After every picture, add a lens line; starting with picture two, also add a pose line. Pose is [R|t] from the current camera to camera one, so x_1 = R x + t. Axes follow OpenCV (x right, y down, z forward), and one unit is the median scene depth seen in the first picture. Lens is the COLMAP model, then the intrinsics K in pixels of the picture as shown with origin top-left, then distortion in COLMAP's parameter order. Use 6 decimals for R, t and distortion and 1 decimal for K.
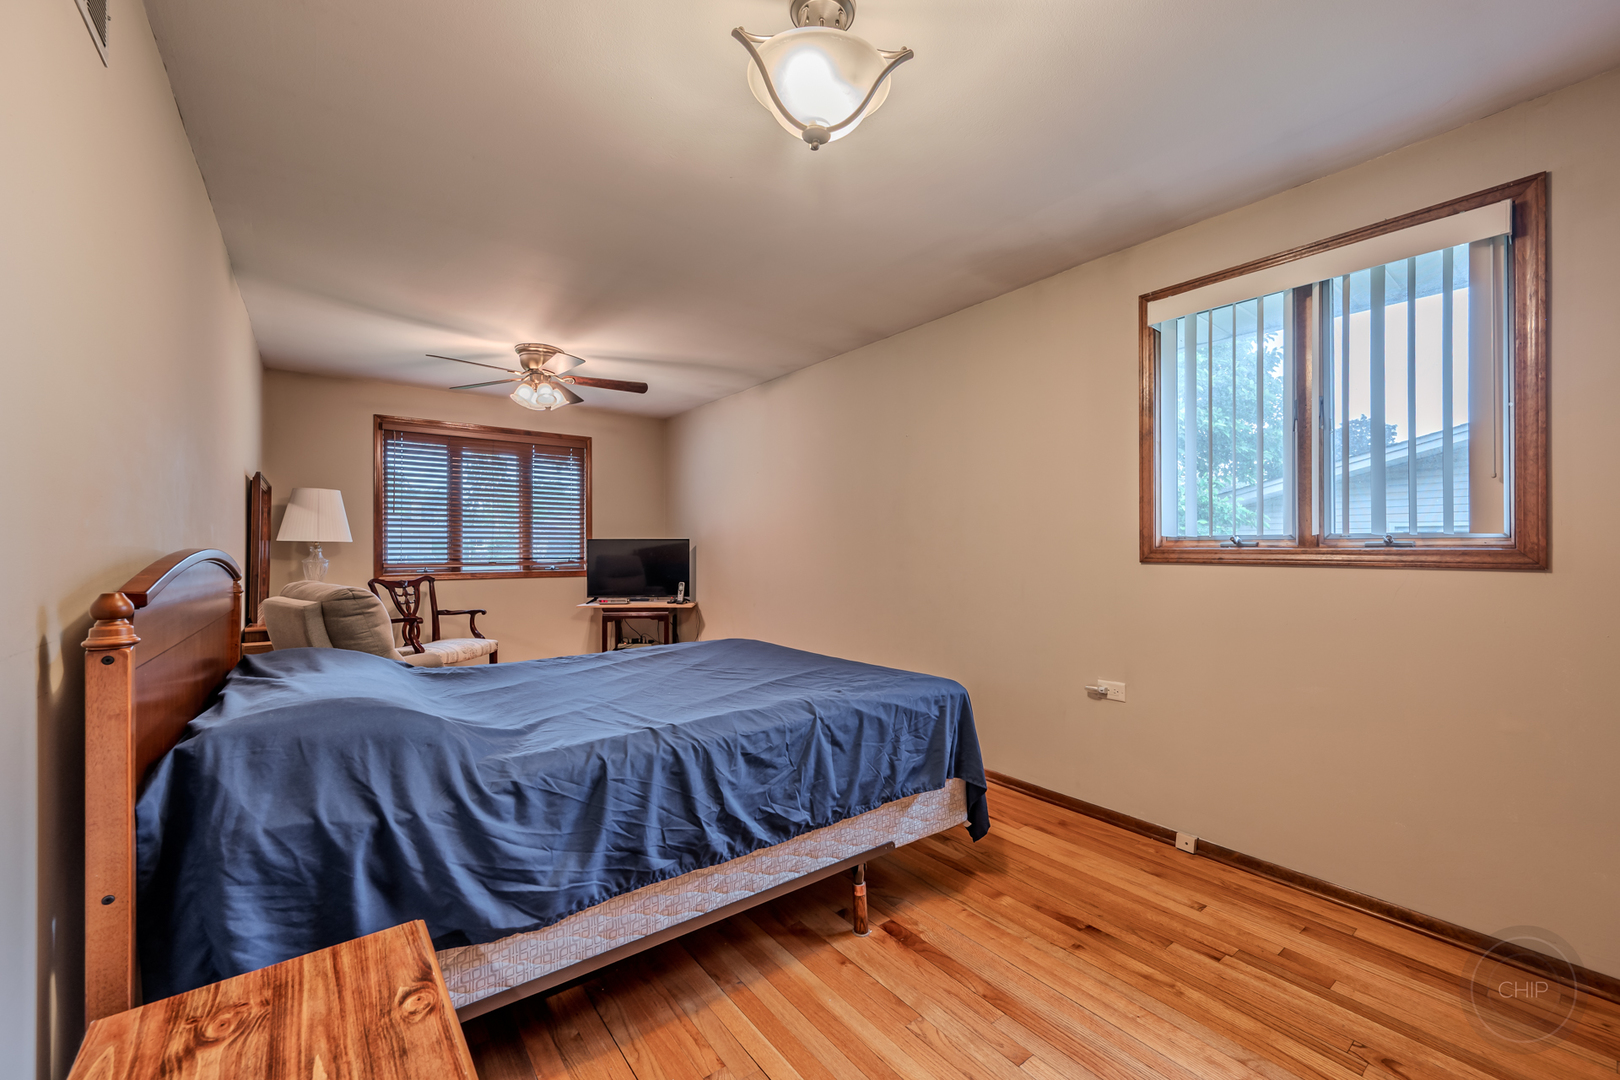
lens RADIAL K [[638.5, 0, 813.3], [0, 638.5, 545.2], [0, 0, 1]] dist [0.000261, 0.000177]
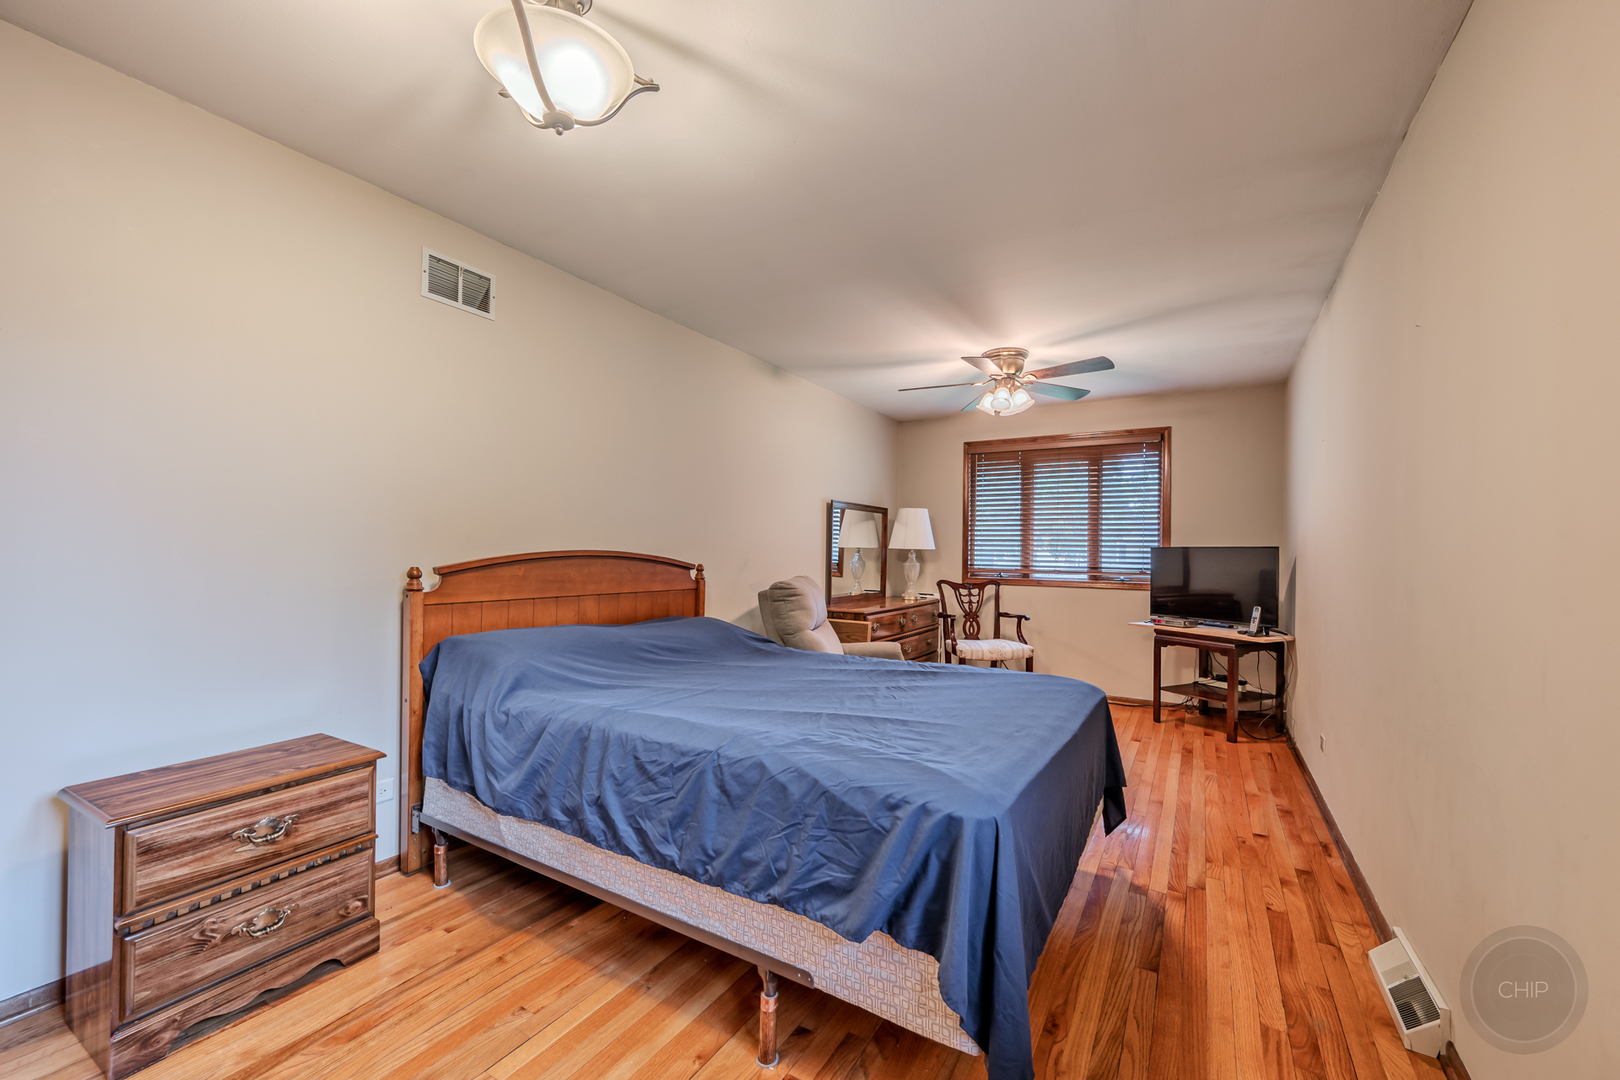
lens RADIAL K [[638.5, 0, 813.3], [0, 638.5, 545.2], [0, 0, 1]] dist [0.000261, 0.000177]
pose [[0.374069, -0.003267, -0.927395, 0.324782], [-0.011175, 0.999905, -0.008030, -0.000449], [0.927334, 0.013367, 0.373997, 0.306768]]
